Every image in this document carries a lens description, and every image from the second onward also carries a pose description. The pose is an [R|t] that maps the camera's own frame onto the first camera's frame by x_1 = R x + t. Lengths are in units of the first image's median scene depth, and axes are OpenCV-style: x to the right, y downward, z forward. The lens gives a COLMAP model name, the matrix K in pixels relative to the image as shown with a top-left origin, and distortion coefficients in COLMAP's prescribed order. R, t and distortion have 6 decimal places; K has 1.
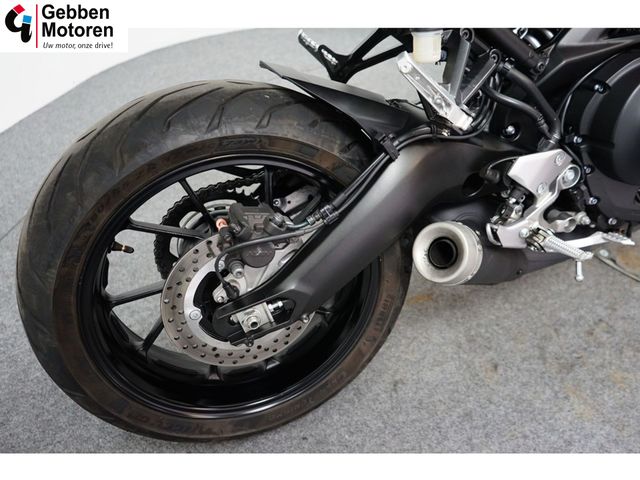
lens RADIAL K [[520.7, 0, 320.0], [0, 520.7, 240.0], [0, 0, 1]] dist [-0.001866, -0.003622]
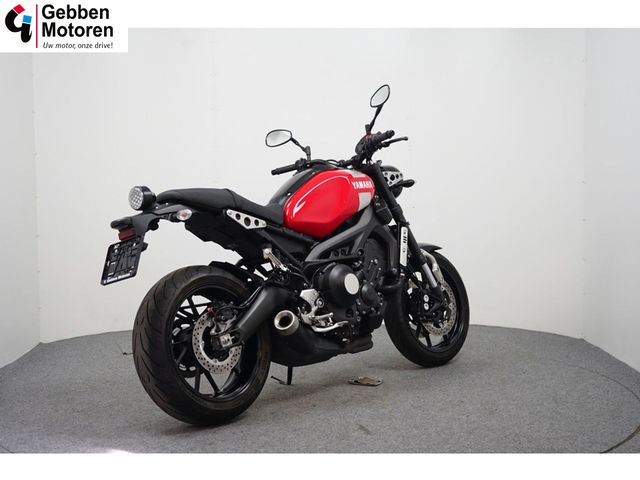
lens RADIAL K [[974.5, 0, 320.0], [0, 974.5, 240.0], [0, 0, 1]] dist [-0.042375, -0.037201]
pose [[0.906407, 0.012176, 0.422231, -1.785921], [0.252508, 0.785705, -0.564719, 2.660841], [-0.338625, 0.618482, 0.709094, -2.999008]]
